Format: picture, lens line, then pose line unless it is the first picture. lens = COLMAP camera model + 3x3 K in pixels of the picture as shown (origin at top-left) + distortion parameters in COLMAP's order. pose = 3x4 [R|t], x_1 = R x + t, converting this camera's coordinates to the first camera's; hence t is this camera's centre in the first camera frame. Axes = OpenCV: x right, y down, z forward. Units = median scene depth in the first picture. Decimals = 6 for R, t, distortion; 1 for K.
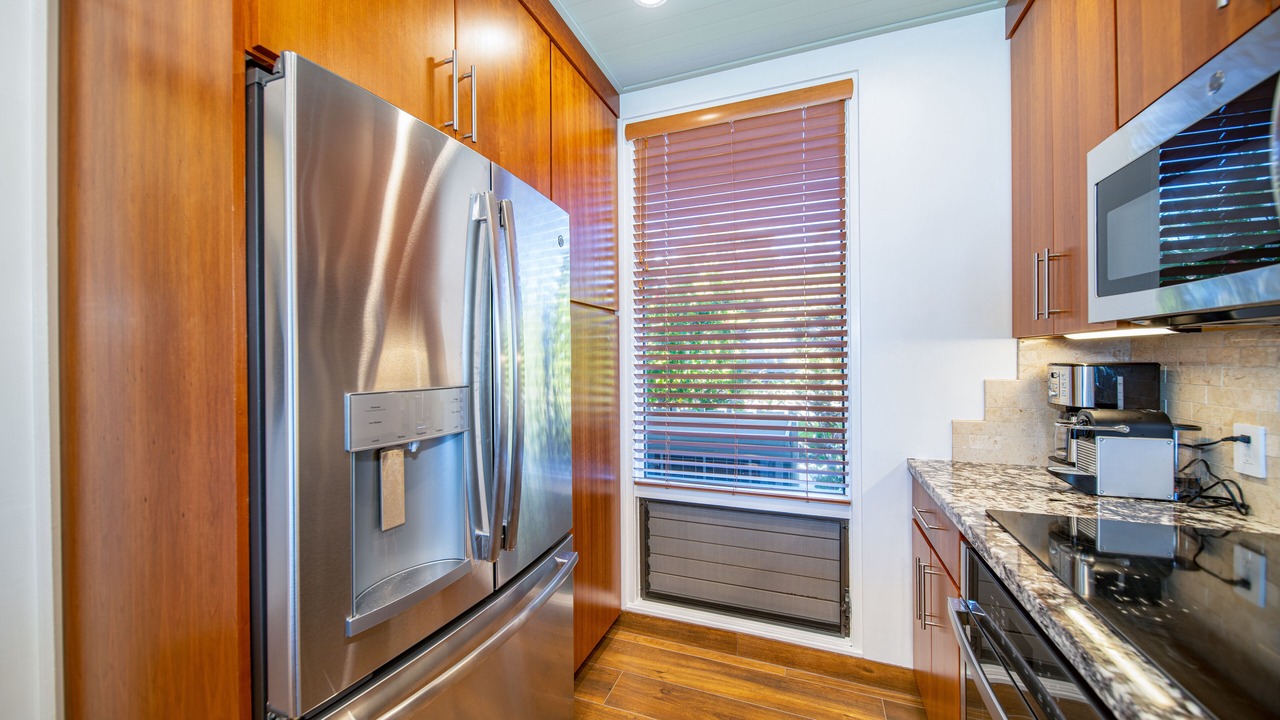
lens RADIAL K [[457.9, 0, 655.2], [0, 457.9, 357.0], [0, 0, 1]] dist [-0.002295, -0.000102]
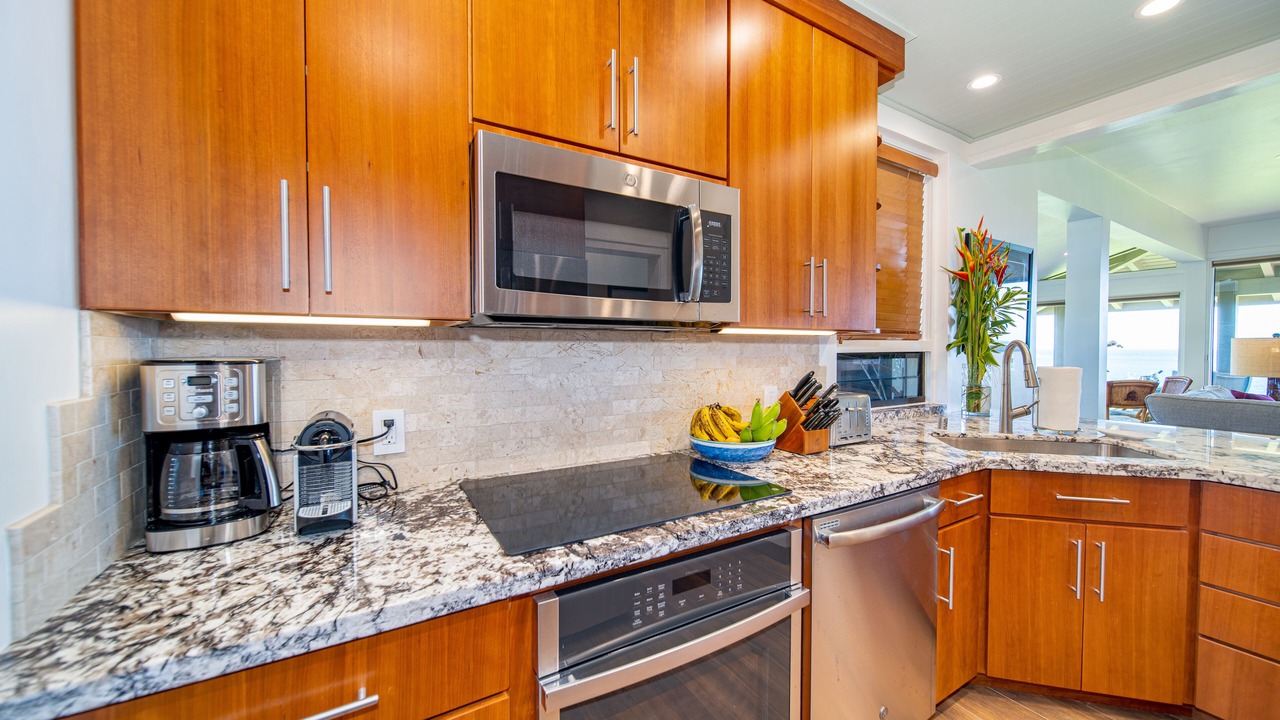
lens RADIAL K [[457.9, 0, 636.0], [0, 457.9, 360.9], [0, 0, 1]] dist [-0.002295, -0.000102]
pose [[-0.752415, -0.004563, 0.658674, 0.066887], [0.013039, 0.999677, 0.021820, 0.007821], [-0.658561, 0.025006, -0.752112, 1.046315]]
